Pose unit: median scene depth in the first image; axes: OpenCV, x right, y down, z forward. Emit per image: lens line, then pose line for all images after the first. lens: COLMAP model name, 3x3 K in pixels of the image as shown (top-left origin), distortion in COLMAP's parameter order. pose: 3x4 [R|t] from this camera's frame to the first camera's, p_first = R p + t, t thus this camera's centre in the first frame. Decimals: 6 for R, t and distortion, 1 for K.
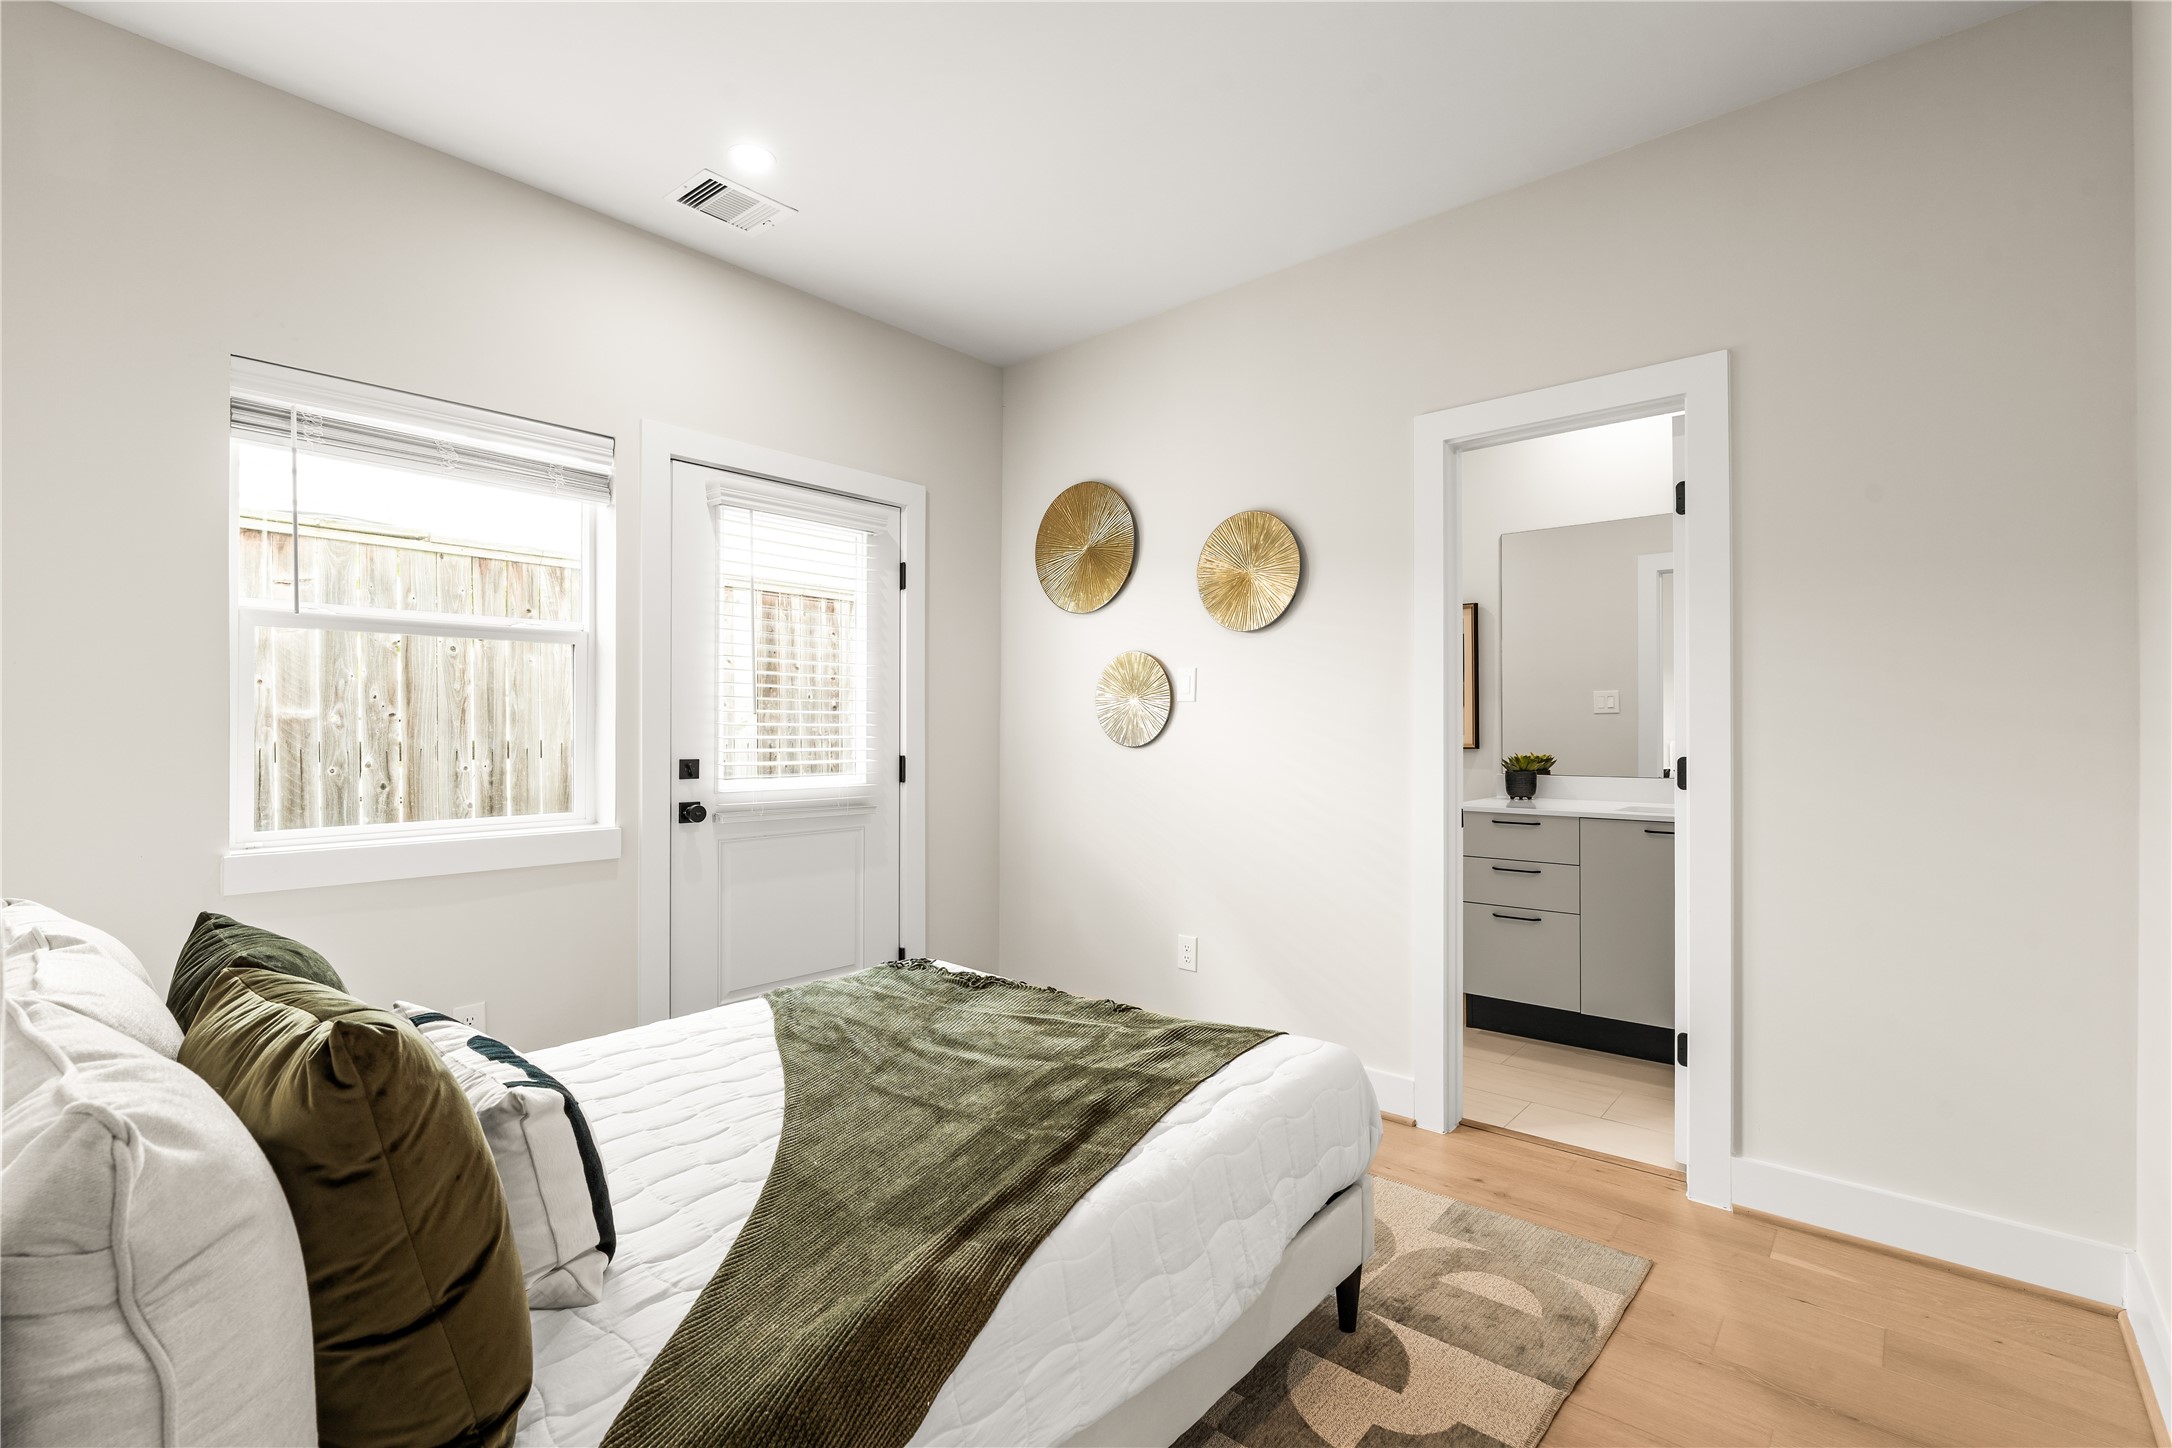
lens RADIAL K [[972.9, 0, 1085.8], [0, 972.9, 727.2], [0, 0, 1]] dist [-0.004908, 0.001904]
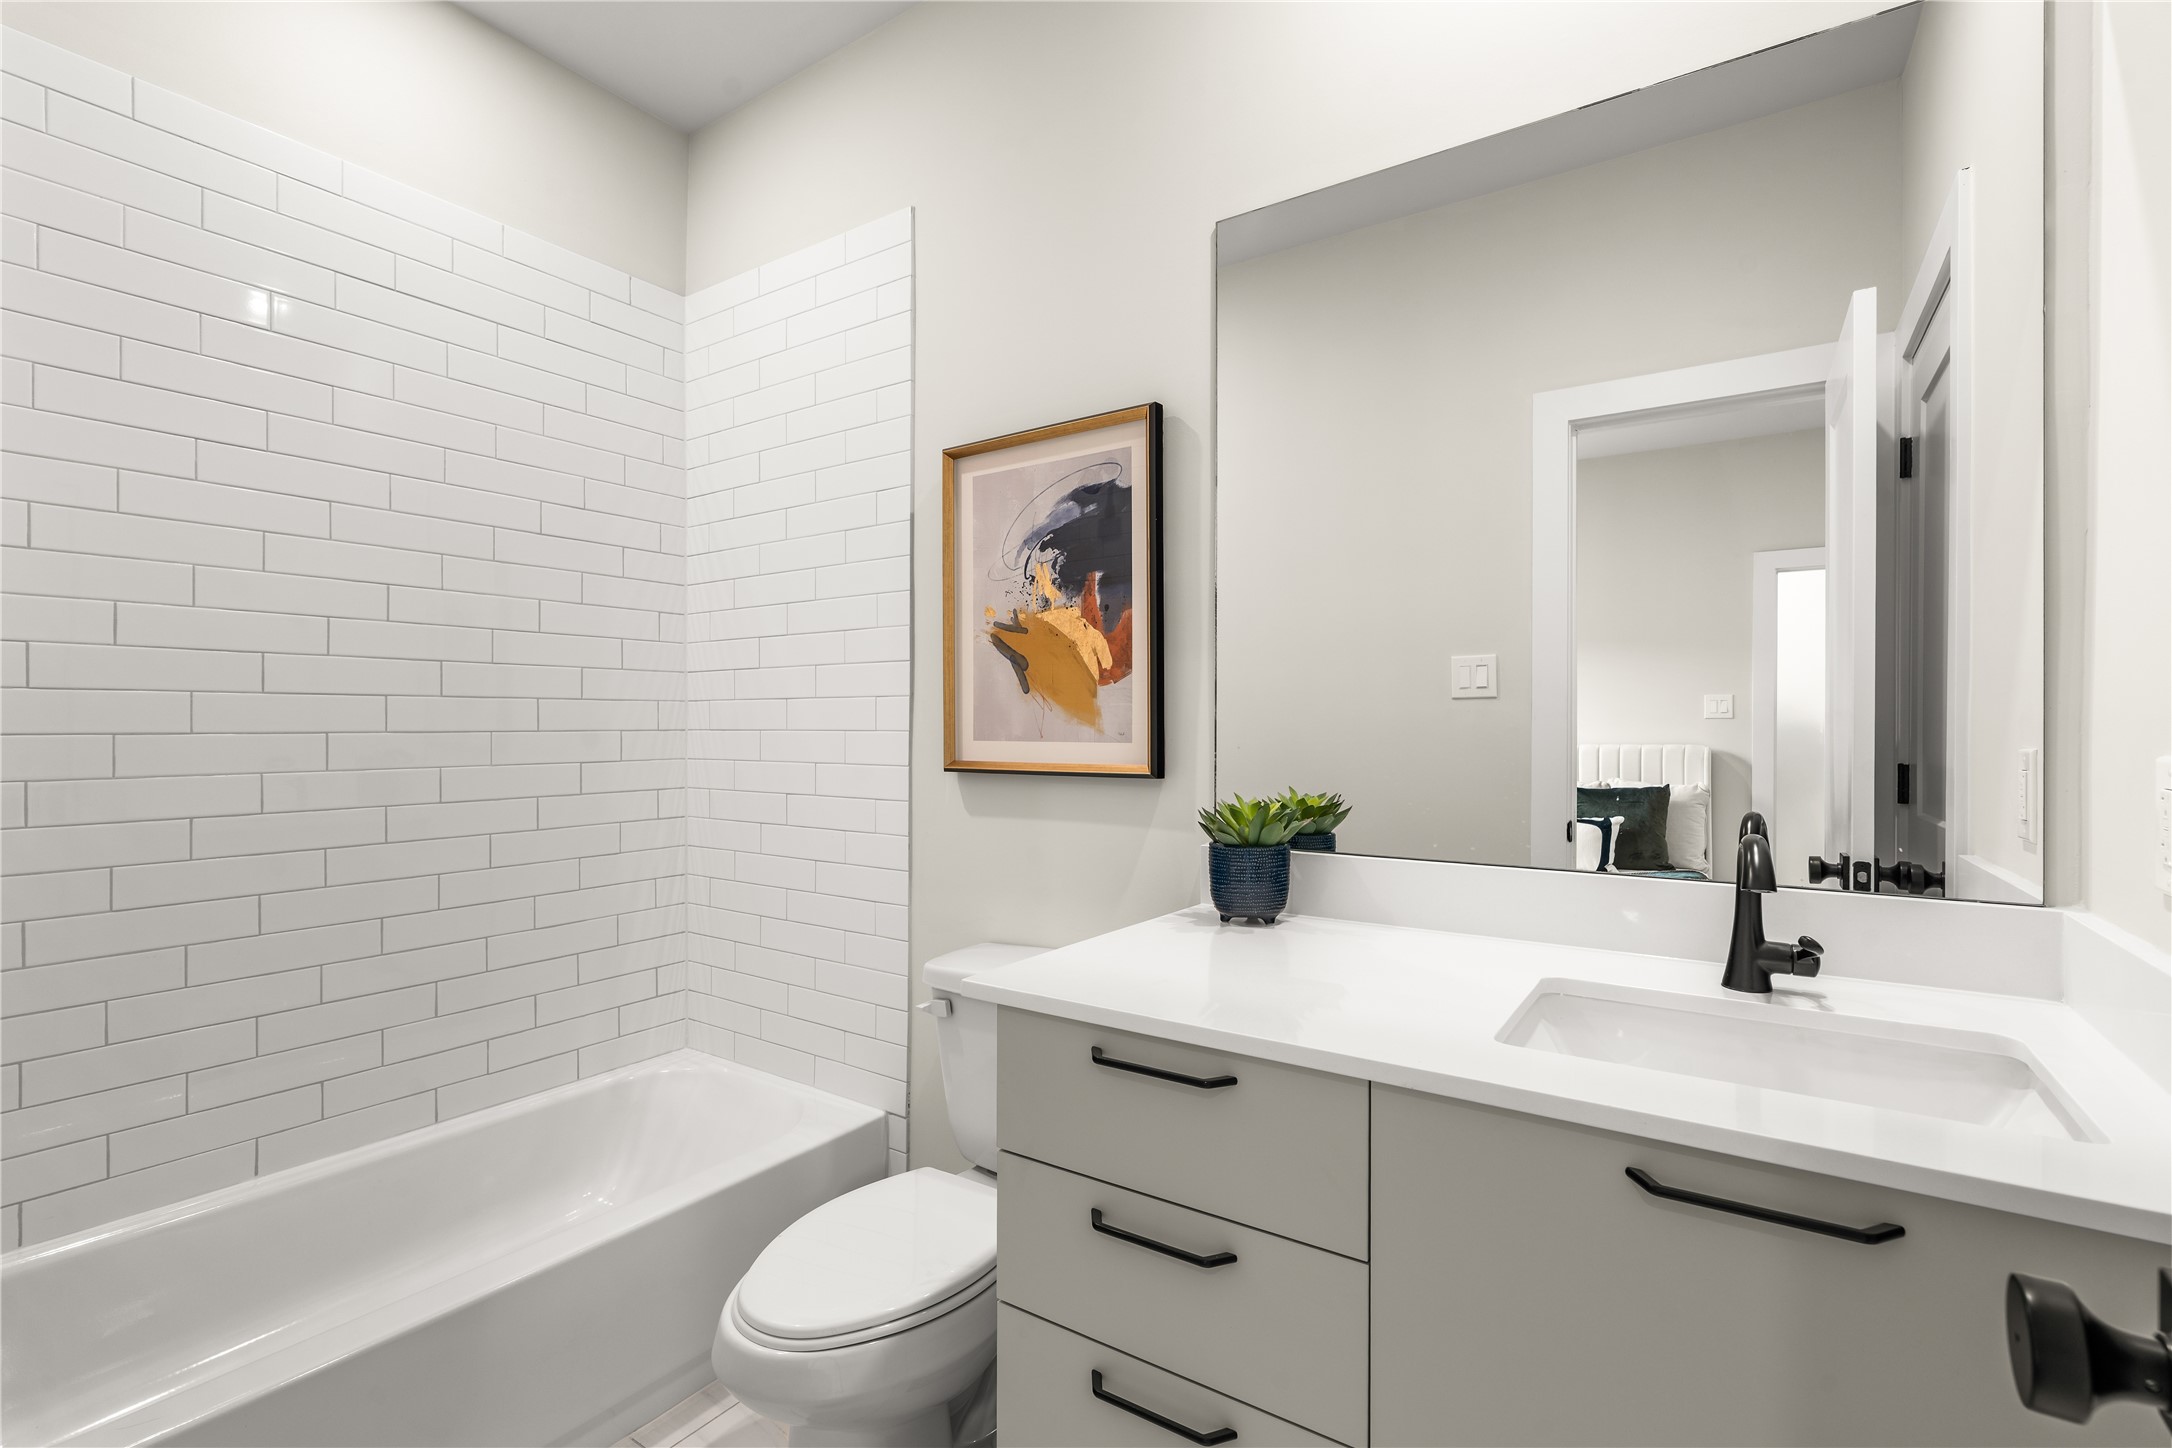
lens RADIAL K [[972.9, 0, 1087.4], [0, 972.9, 727.8], [0, 0, 1]] dist [-0.004908, 0.001904]
pose [[0.993561, 0.002963, 0.113256, 0.346385], [-0.002573, 0.999990, -0.003588, 0.003720], [-0.113265, 0.003274, 0.993559, 0.647025]]
